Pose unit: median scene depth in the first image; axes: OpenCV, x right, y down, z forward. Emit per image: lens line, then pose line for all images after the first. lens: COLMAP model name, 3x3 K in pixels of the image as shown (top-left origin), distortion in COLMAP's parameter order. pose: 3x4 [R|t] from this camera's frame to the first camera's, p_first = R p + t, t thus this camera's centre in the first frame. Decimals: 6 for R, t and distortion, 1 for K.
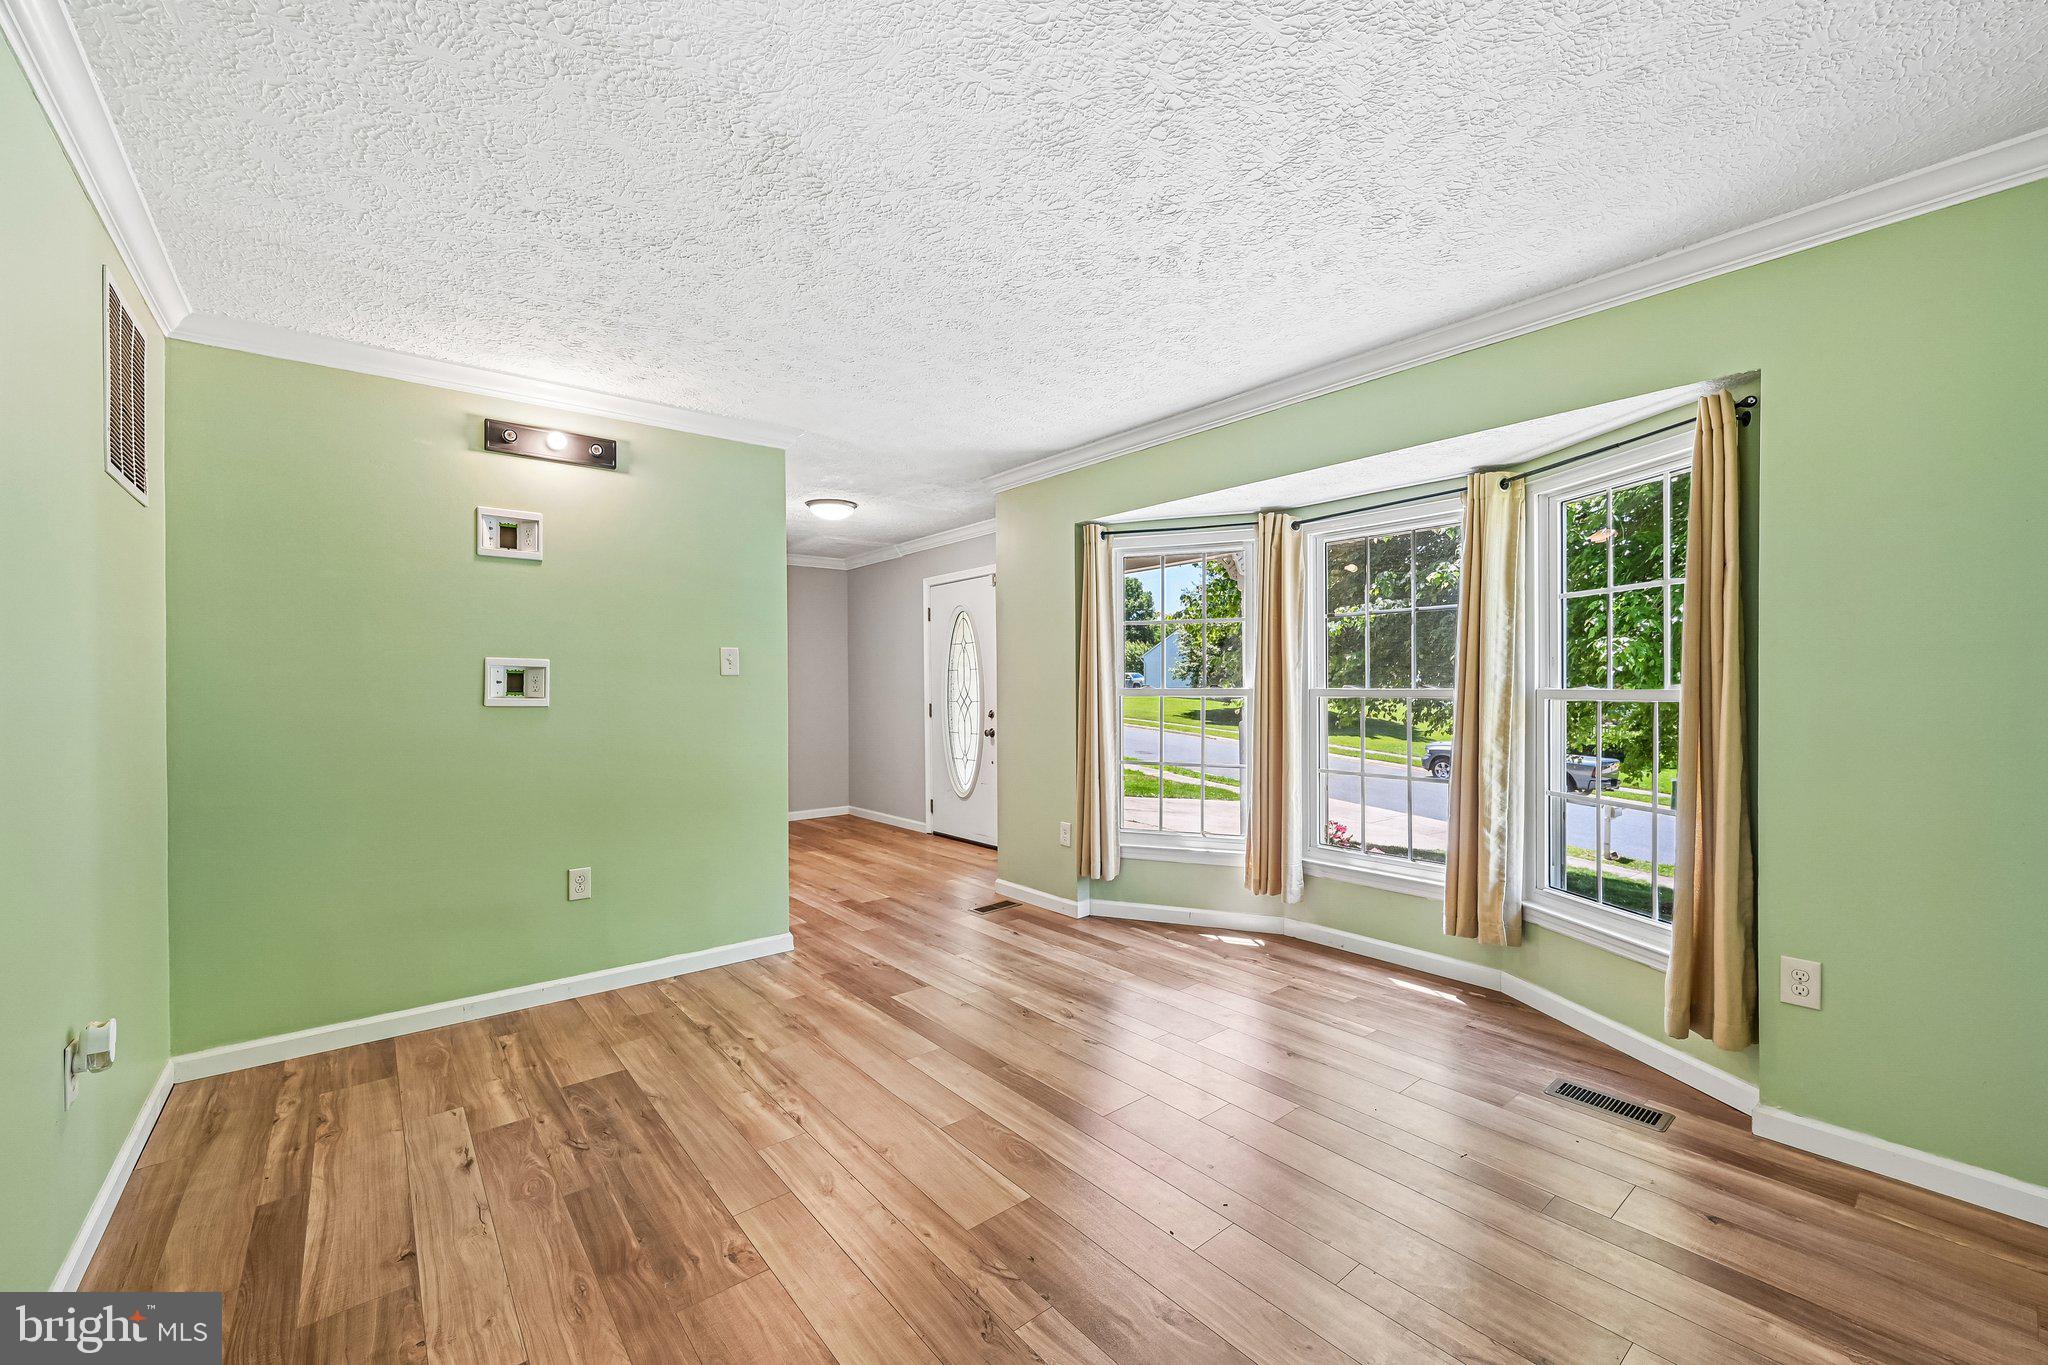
lens RADIAL K [[835.2, 0, 1034.9], [0, 835.2, 690.3], [0, 0, 1]] dist [-0.000025, 0.000208]
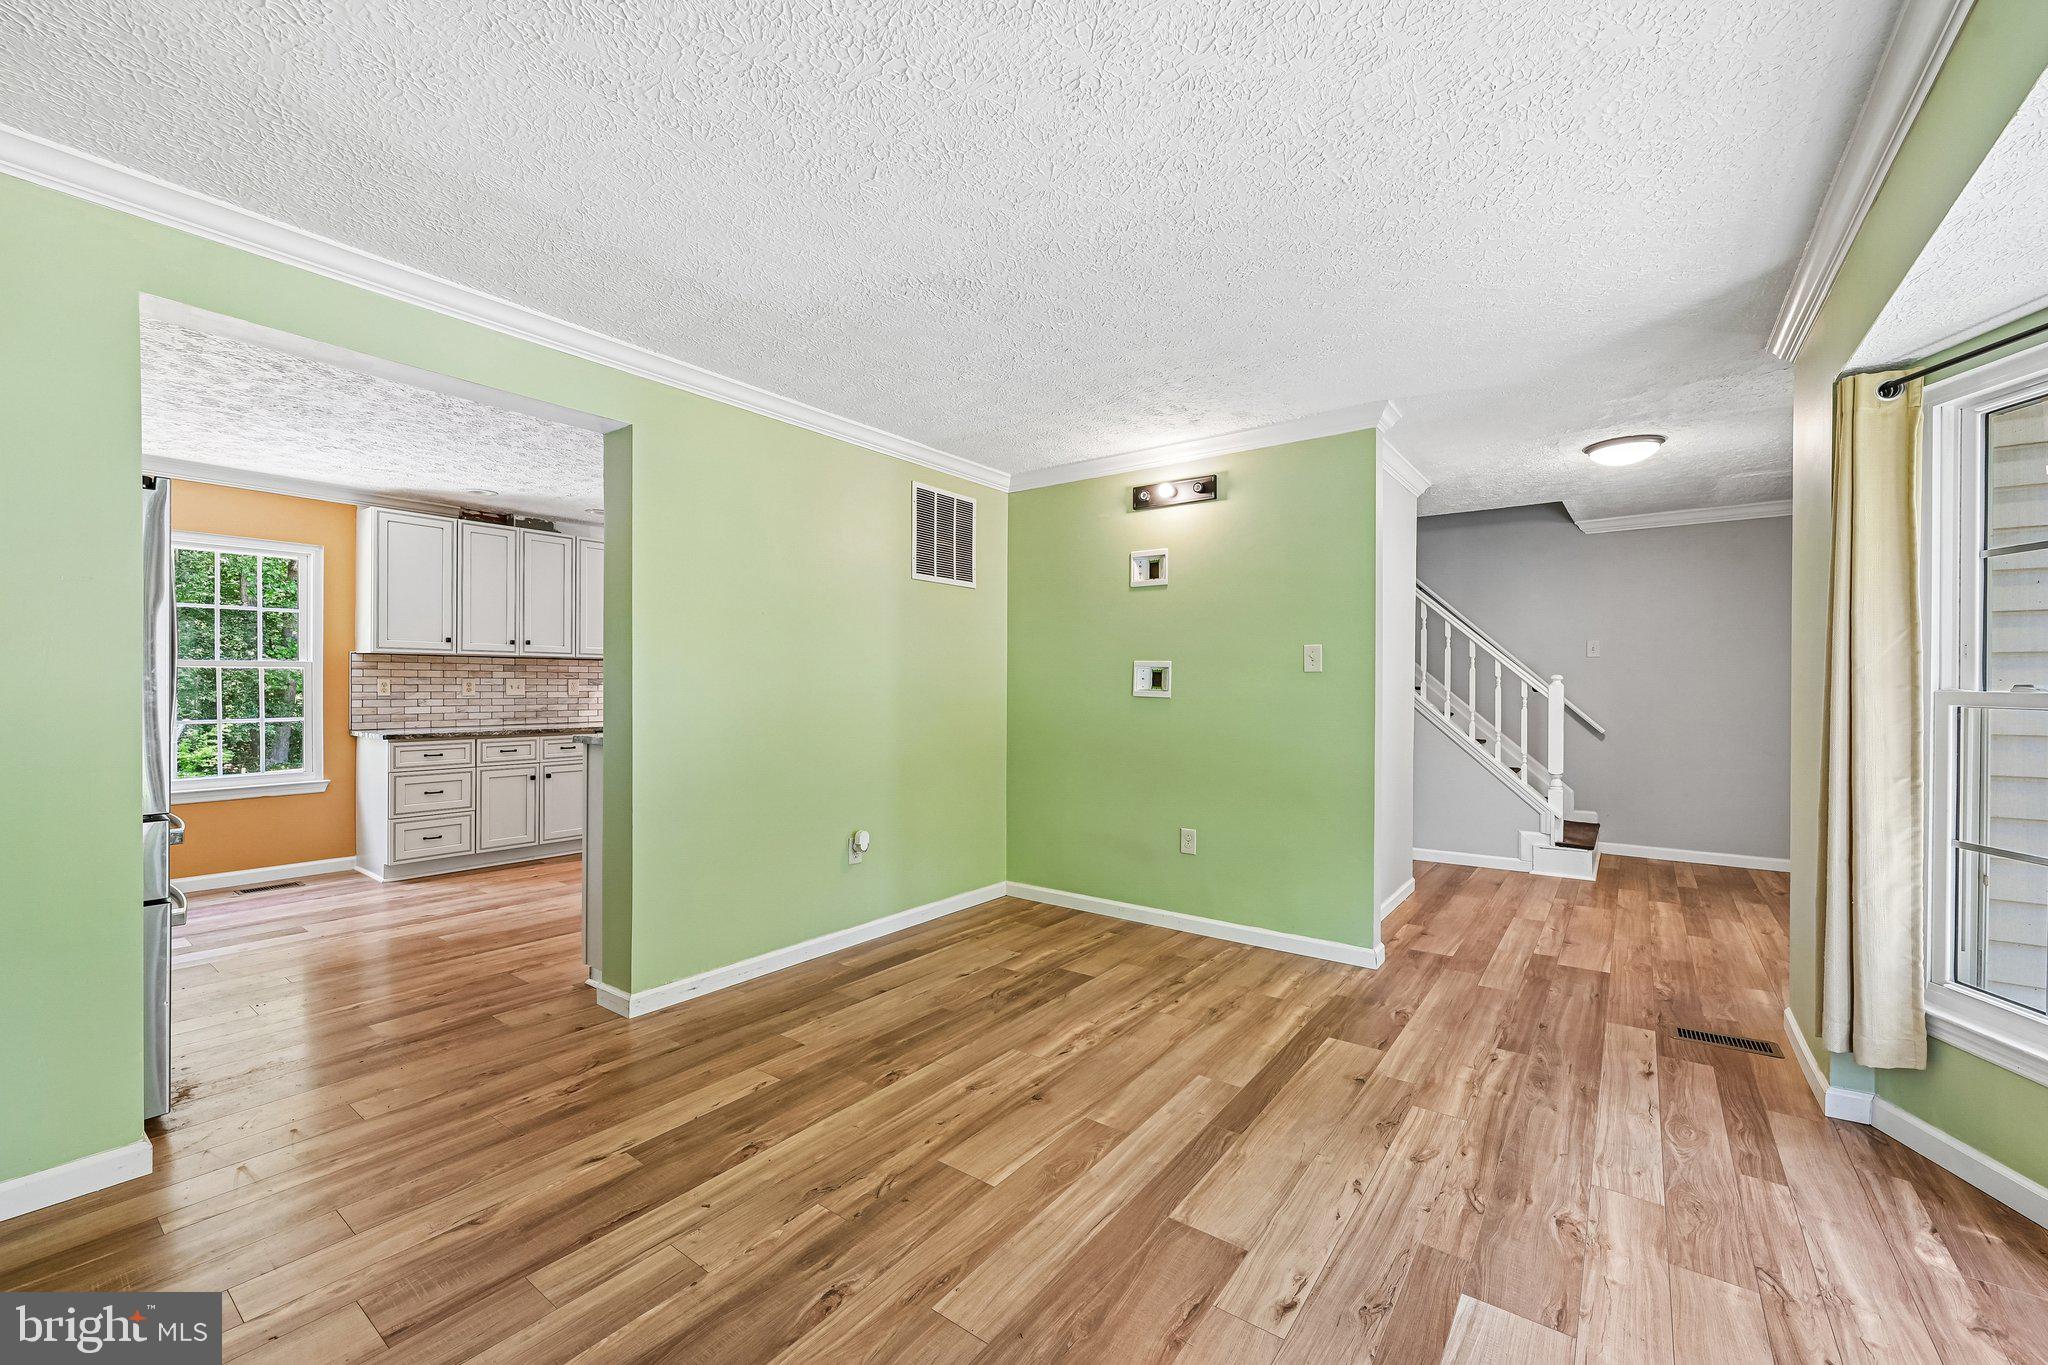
lens RADIAL K [[818.9, 0, 1026.7], [0, 818.9, 690.8], [0, 0, 1]] dist [0.000360, -0.000178]
pose [[0.227308, 0.014299, -0.973718, 0.602670], [-0.008979, 0.999880, 0.012587, -0.005388], [0.973782, 0.005882, 0.227409, 0.505678]]
